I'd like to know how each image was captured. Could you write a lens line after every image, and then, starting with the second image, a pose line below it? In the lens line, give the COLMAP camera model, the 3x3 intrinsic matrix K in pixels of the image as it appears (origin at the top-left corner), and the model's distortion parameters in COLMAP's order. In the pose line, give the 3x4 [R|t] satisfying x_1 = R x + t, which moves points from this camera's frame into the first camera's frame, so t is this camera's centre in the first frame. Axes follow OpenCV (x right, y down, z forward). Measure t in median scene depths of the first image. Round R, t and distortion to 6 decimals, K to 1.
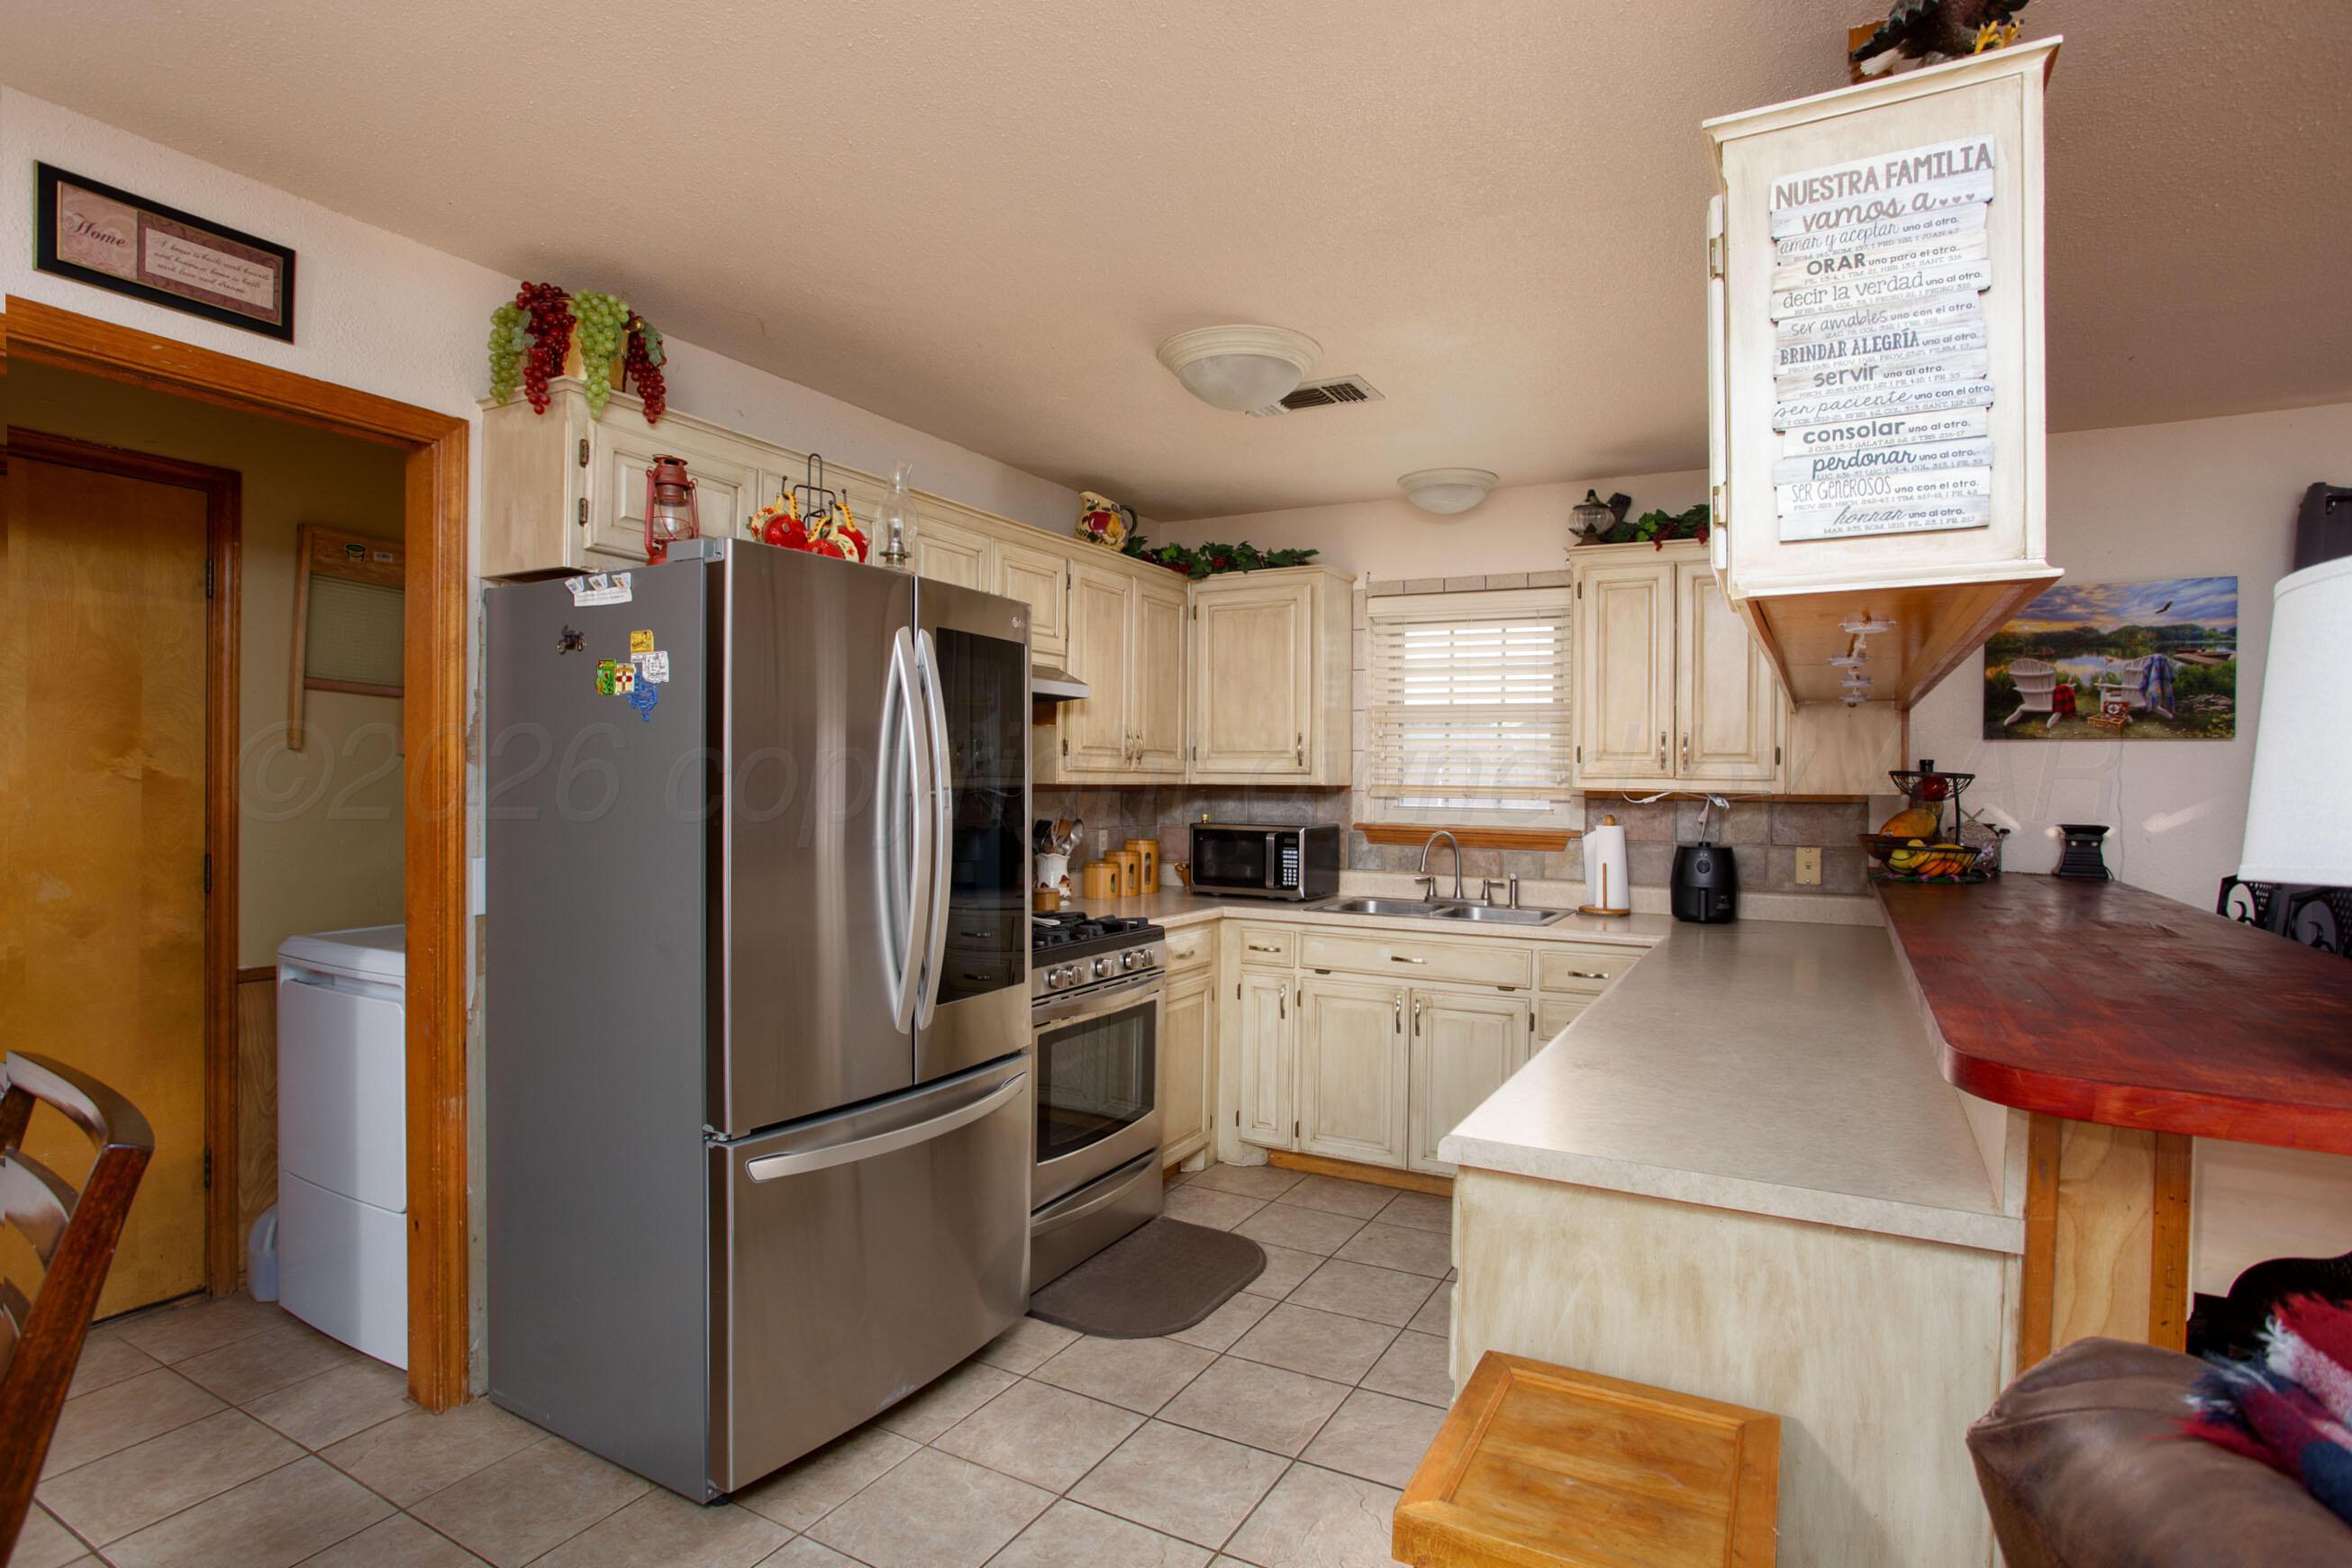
lens RADIAL K [[1271.5, 0, 1215.2], [0, 1271.5, 790.7], [0, 0, 1]] dist [-0.001141, 0.188140]
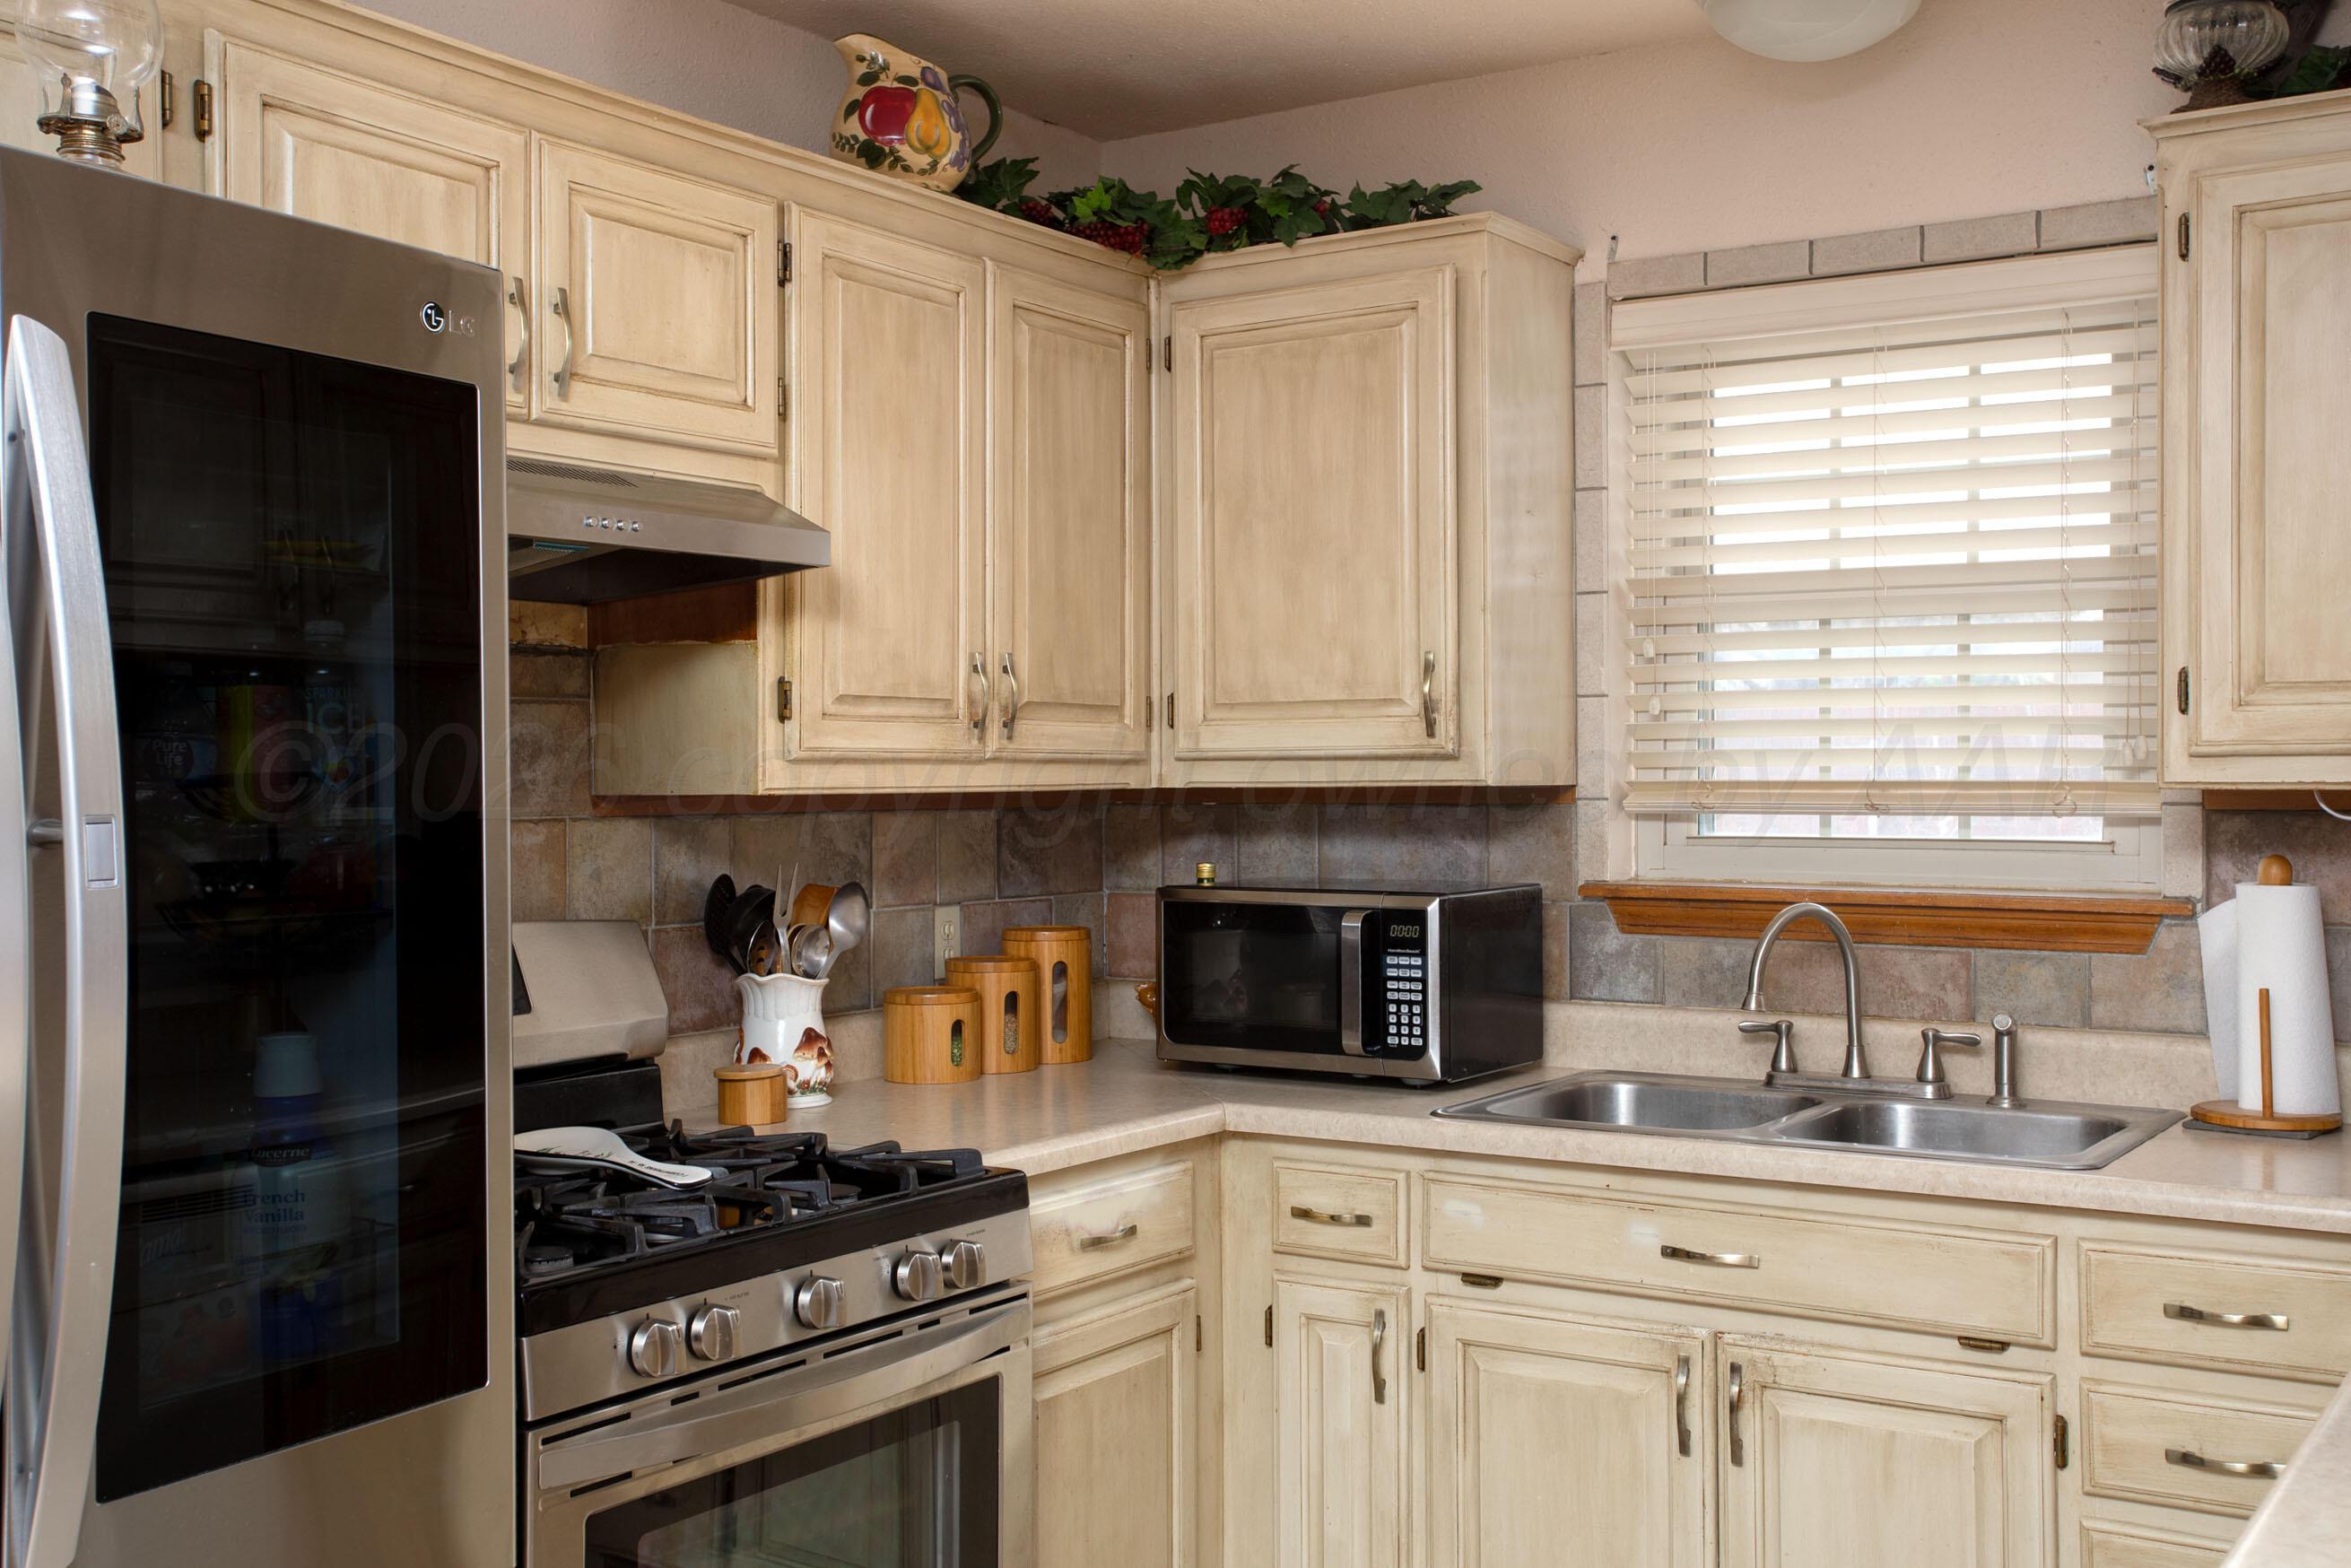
lens RADIAL K [[2568.1, 0, 1175.5], [0, 2568.1, 784.0], [0, 0, 1]] dist [0.074041, 0.197768]
pose [[0.995297, -0.013428, -0.095935, 0.067396], [0.013075, 0.999905, -0.004304, -0.002775], [0.095984, 0.003029, 0.995378, 0.221585]]
